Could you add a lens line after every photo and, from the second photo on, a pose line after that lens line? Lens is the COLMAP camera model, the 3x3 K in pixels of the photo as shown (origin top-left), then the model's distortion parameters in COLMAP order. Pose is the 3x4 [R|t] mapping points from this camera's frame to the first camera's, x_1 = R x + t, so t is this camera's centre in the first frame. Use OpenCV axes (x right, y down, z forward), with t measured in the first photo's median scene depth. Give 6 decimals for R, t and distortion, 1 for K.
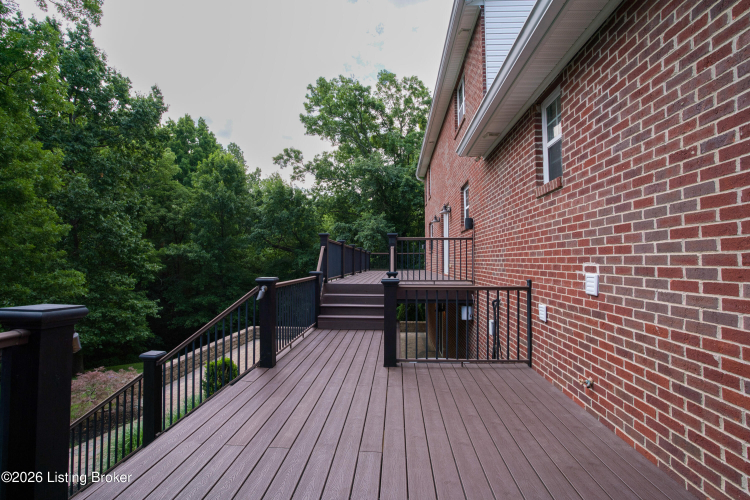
lens RADIAL K [[376.3, 0, 375.0], [0, 376.3, 250.0], [0, 0, 1]] dist [-0.017300, -0.000093]
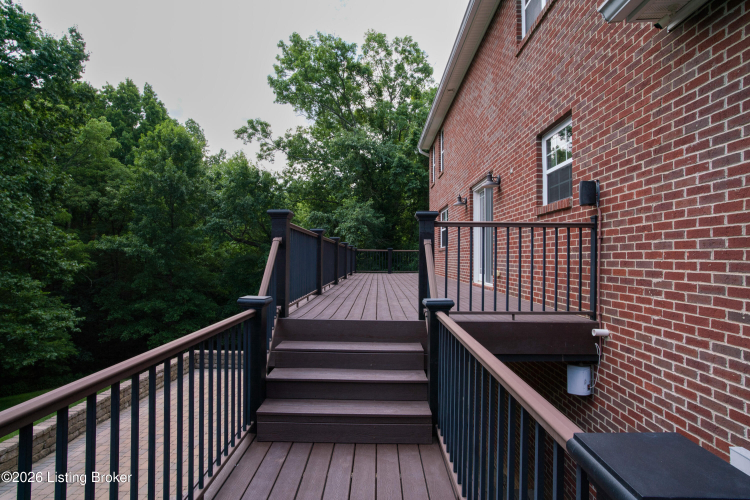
lens RADIAL K [[406.1, 0, 375.0], [0, 406.1, 250.0], [0, 0, 1]] dist [-0.001708, 0.000720]
pose [[0.998746, 0.008284, 0.049366, -0.008718], [-0.008835, 0.999901, 0.010945, -0.000367], [-0.049271, -0.011368, 0.998721, 0.100663]]
